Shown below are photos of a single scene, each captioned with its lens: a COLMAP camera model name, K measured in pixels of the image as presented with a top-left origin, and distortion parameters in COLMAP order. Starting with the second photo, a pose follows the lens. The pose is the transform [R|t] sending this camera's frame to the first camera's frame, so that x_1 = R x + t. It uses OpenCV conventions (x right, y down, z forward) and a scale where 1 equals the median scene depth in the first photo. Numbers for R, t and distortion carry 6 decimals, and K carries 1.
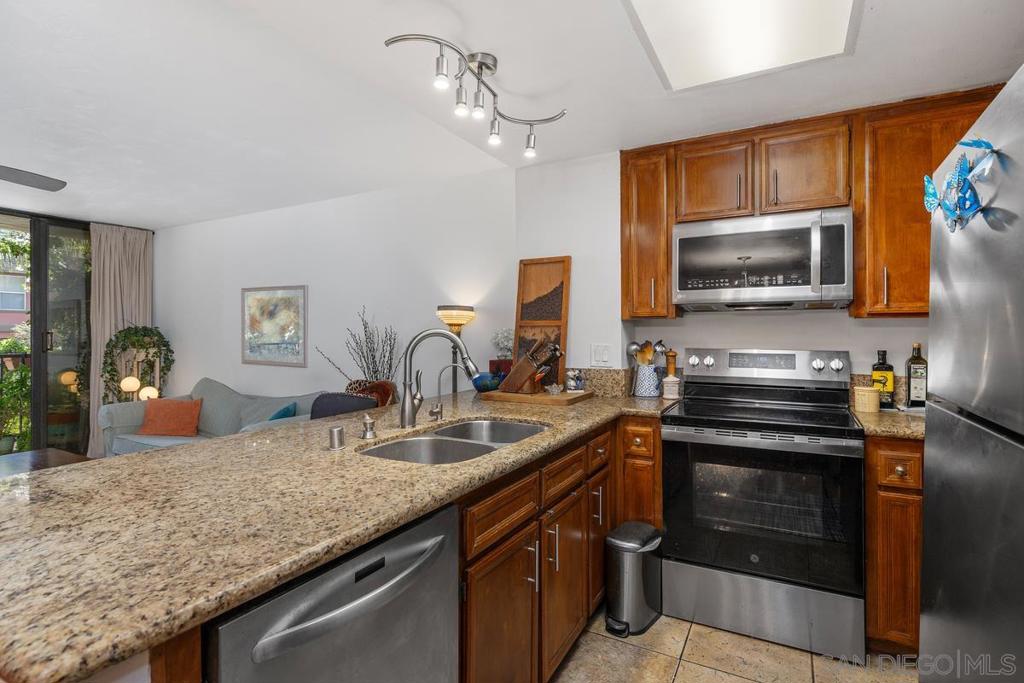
lens RADIAL K [[492.2, 0, 512.4], [0, 492.2, 331.5], [0, 0, 1]] dist [-0.004399, 0.000023]
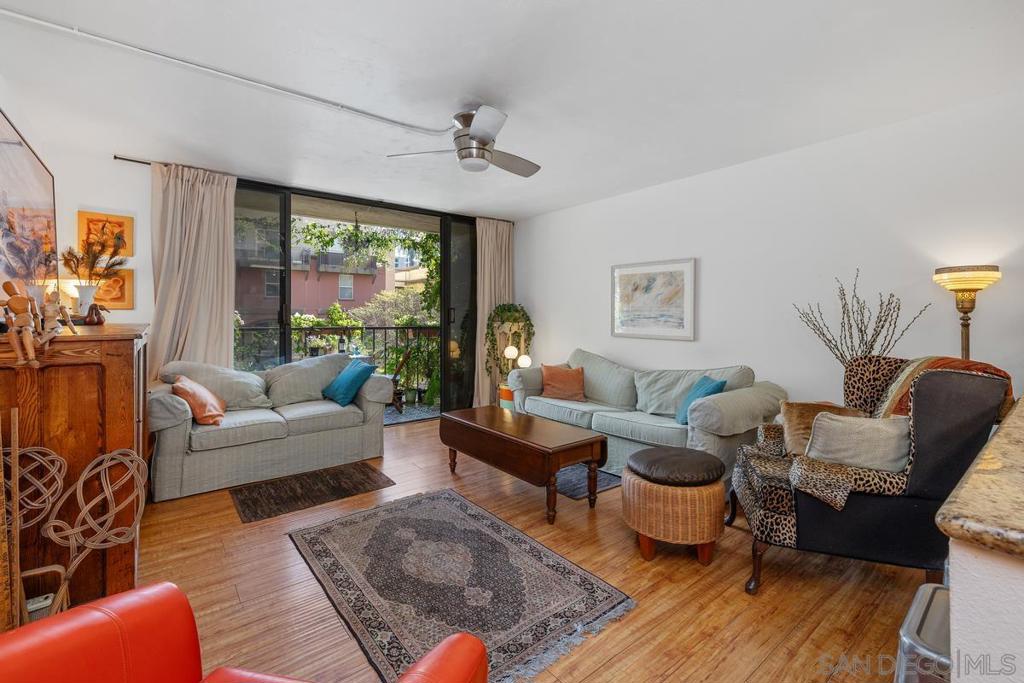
lens RADIAL K [[448.3, 0, 511.8], [0, 448.3, 317.6], [0, 0, 1]] dist [0.006401, -0.000116]
pose [[0.920311, 0.004348, -0.391163, -0.586541], [-0.002724, 0.999985, 0.004708, 0.032822], [0.391177, -0.003267, 0.920309, 0.044239]]
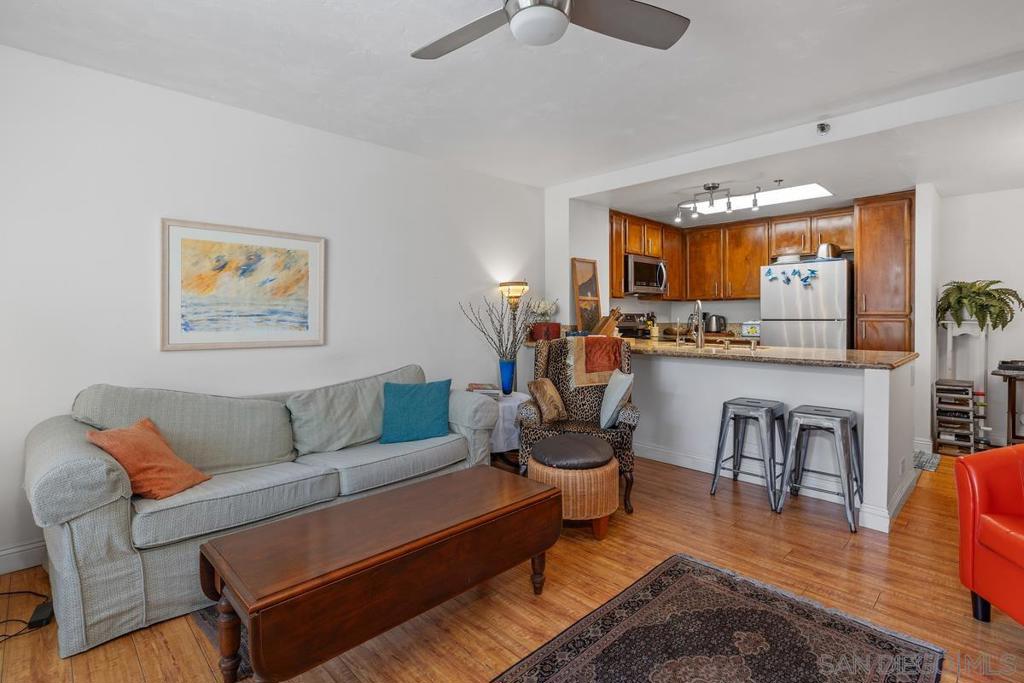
lens RADIAL K [[492.2, 0, 512.4], [0, 492.2, 318.7], [0, 0, 1]] dist [-0.004399, 0.000023]
pose [[0.295451, -0.006025, 0.955339, -1.538192], [0.001423, 0.999982, 0.005867, 0.039959], [-0.955357, -0.000374, 0.295454, 0.720782]]
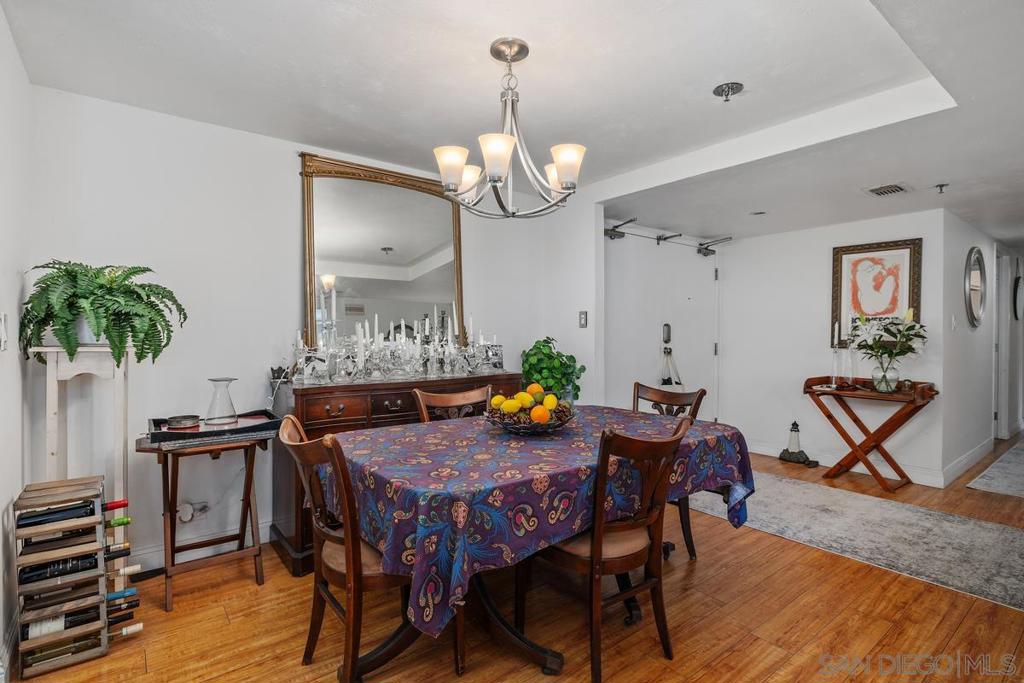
lens RADIAL K [[492.2, 0, 507.9], [0, 492.2, 339.6], [0, 0, 1]] dist [-0.004399, 0.000023]
pose [[-0.913413, -0.006833, 0.406977, -0.580356], [-0.001972, 0.999922, 0.012362, 0.037583], [-0.407030, 0.010489, -0.913355, 0.257046]]
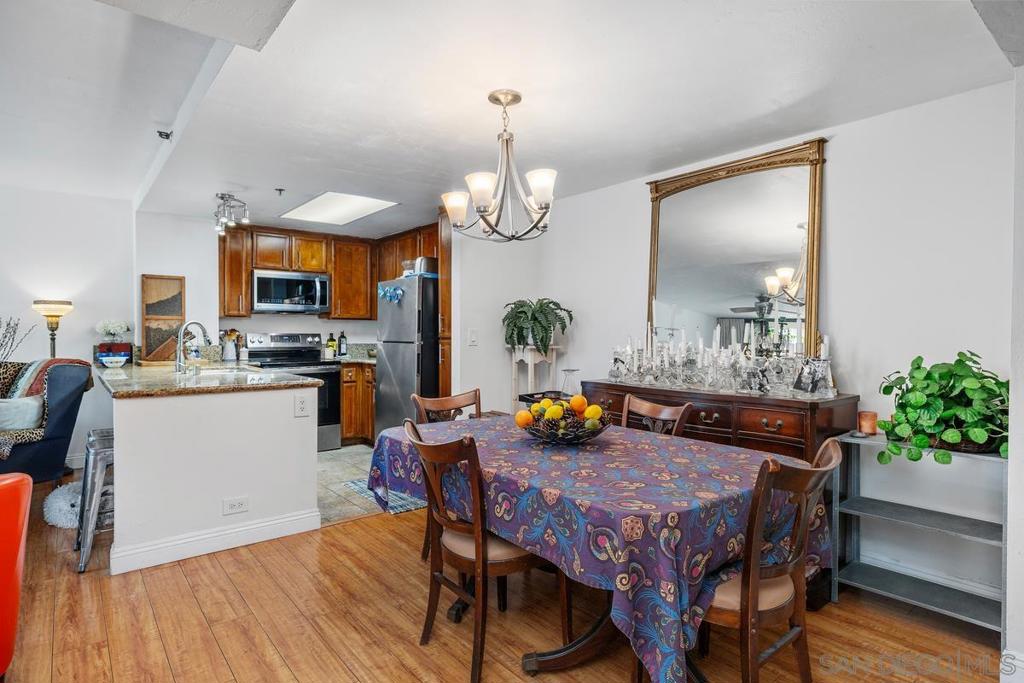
lens RADIAL K [[553.7, 0, 515.1], [0, 553.7, 333.8], [0, 0, 1]] dist [-0.004312, 0.004139]
pose [[0.381330, -0.001371, 0.924438, -1.088805], [-0.004928, 0.999982, 0.003515, 0.021925], [-0.924426, -0.005896, 0.381317, -0.663253]]
